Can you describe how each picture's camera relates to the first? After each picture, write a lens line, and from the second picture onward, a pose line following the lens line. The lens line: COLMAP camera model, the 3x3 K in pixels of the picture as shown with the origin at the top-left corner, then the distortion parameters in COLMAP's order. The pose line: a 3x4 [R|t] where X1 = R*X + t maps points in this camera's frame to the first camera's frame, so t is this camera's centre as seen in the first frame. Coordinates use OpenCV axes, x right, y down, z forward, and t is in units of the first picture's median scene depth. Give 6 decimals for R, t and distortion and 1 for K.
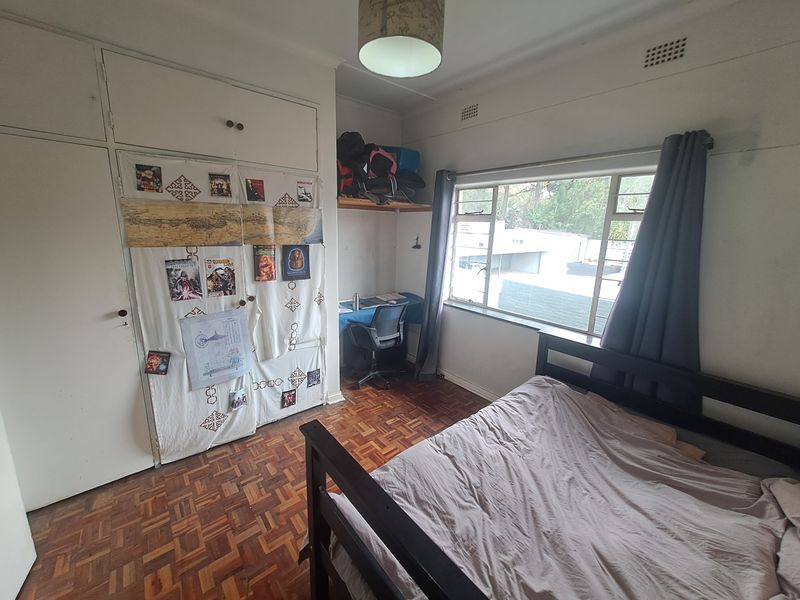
lens RADIAL K [[315.8, 0, 398.5], [0, 315.8, 289.8], [0, 0, 1]] dist [-0.004852, -0.000193]
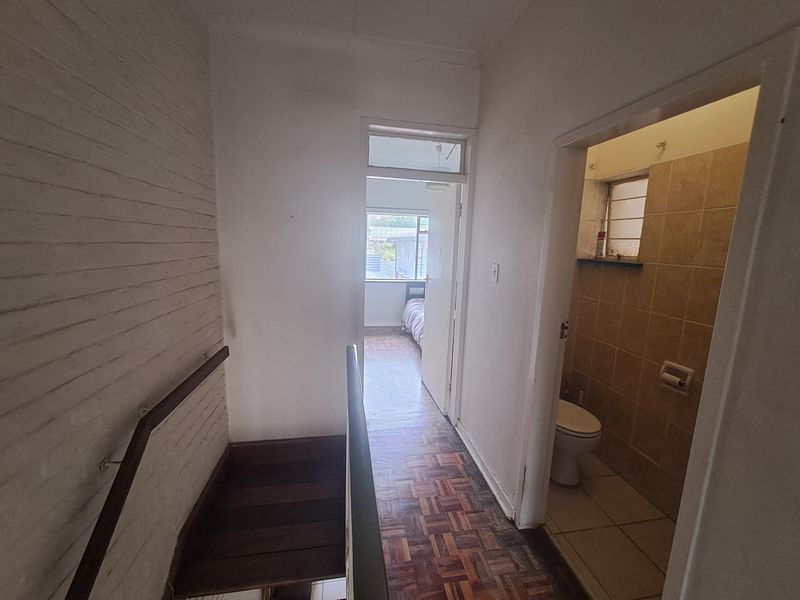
lens RADIAL K [[315.8, 0, 398.5], [0, 315.8, 289.8], [0, 0, 1]] dist [-0.004852, -0.000193]
pose [[0.497506, -0.136295, 0.856686, -1.730487], [0.153971, 0.985773, 0.067416, 0.030921], [-0.853686, 0.098365, 0.511414, -0.128497]]
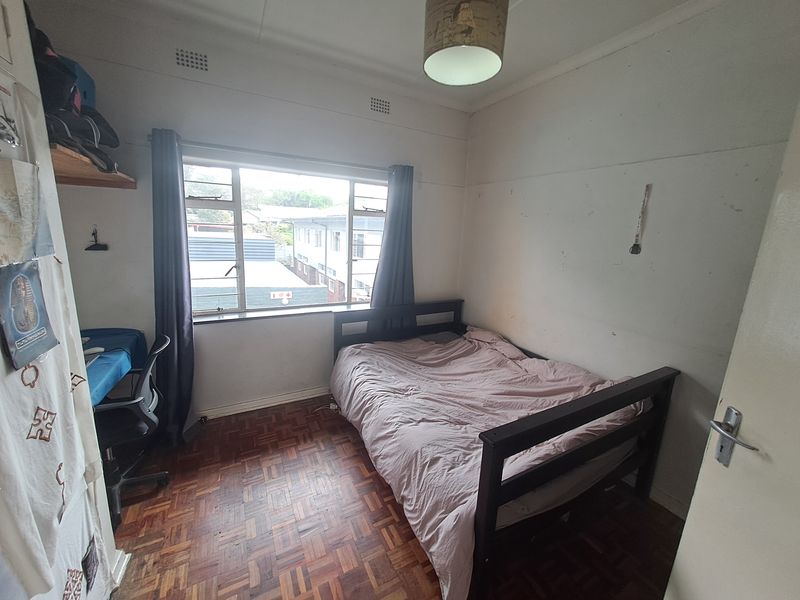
lens RADIAL K [[315.8, 0, 398.5], [0, 315.8, 289.8], [0, 0, 1]] dist [-0.004852, -0.000193]
pose [[0.205469, -0.203655, 0.957239, -0.651812], [0.158823, 0.972081, 0.172722, -0.118497], [-0.965690, 0.116543, 0.232077, 0.564101]]
